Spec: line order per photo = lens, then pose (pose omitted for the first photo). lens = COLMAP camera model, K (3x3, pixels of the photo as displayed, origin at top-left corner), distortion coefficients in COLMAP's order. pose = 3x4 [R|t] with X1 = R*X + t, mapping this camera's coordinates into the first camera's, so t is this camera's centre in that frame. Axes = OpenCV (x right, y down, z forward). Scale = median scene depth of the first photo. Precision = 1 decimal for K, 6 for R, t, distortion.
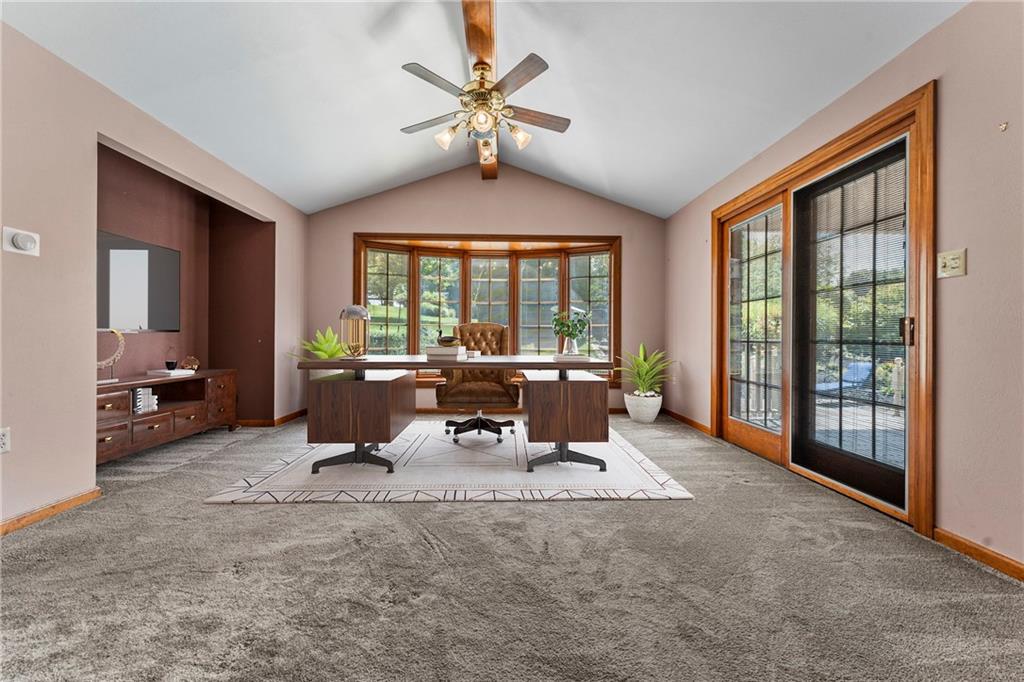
lens RADIAL K [[413.9, 0, 517.0], [0, 413.9, 340.4], [0, 0, 1]] dist [0.001860, -0.001141]
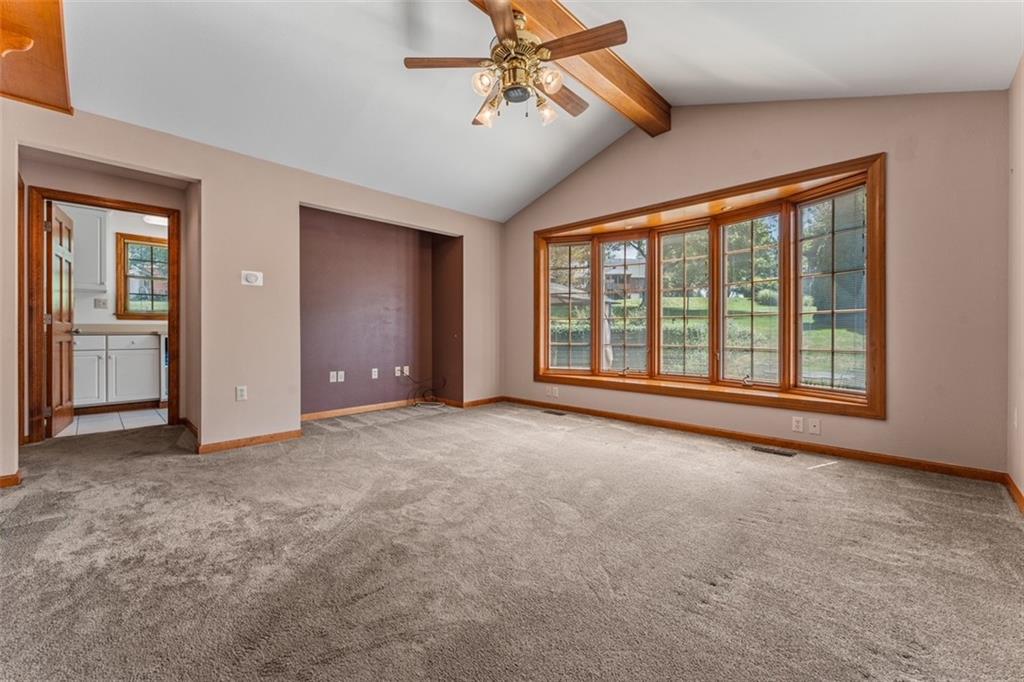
lens RADIAL K [[413.9, 0, 513.1], [0, 413.9, 337.1], [0, 0, 1]] dist [0.001860, -0.001141]
pose [[0.691813, 0.004366, -0.722064, 0.393207], [0.001113, 0.999974, 0.007113, -0.003487], [0.722076, -0.005724, 0.691790, 0.297613]]
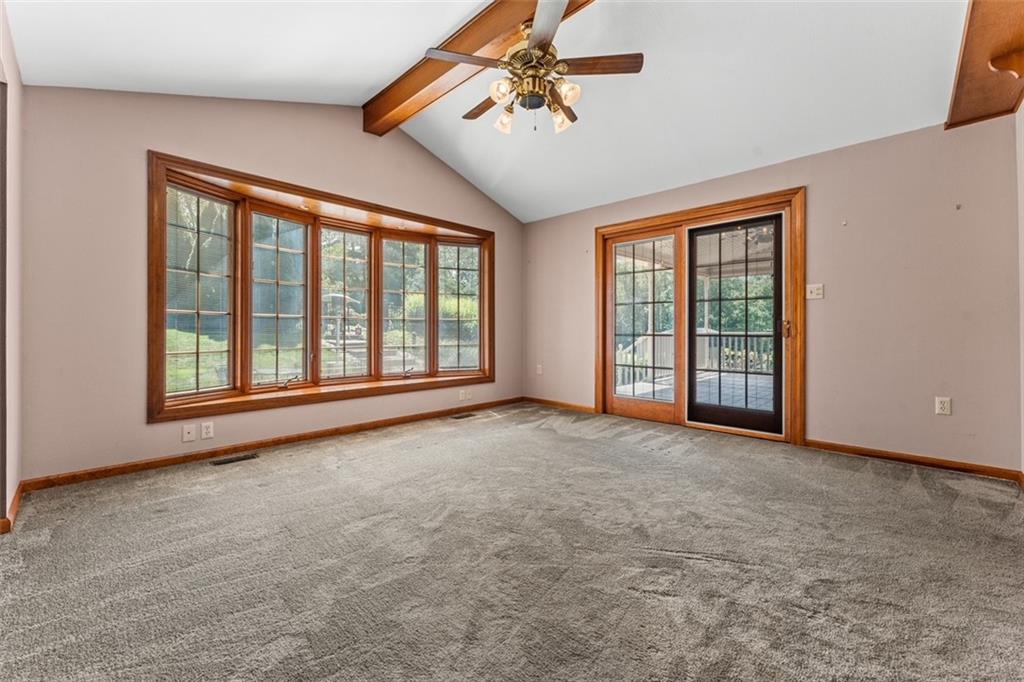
lens RADIAL K [[413.9, 0, 522.7], [0, 413.9, 331.0], [0, 0, 1]] dist [0.001860, -0.001141]
pose [[0.709152, -0.003845, 0.705045, -0.530201], [0.007908, 0.999966, -0.002501, -0.007810], [-0.705011, 0.007349, 0.709158, 0.291042]]
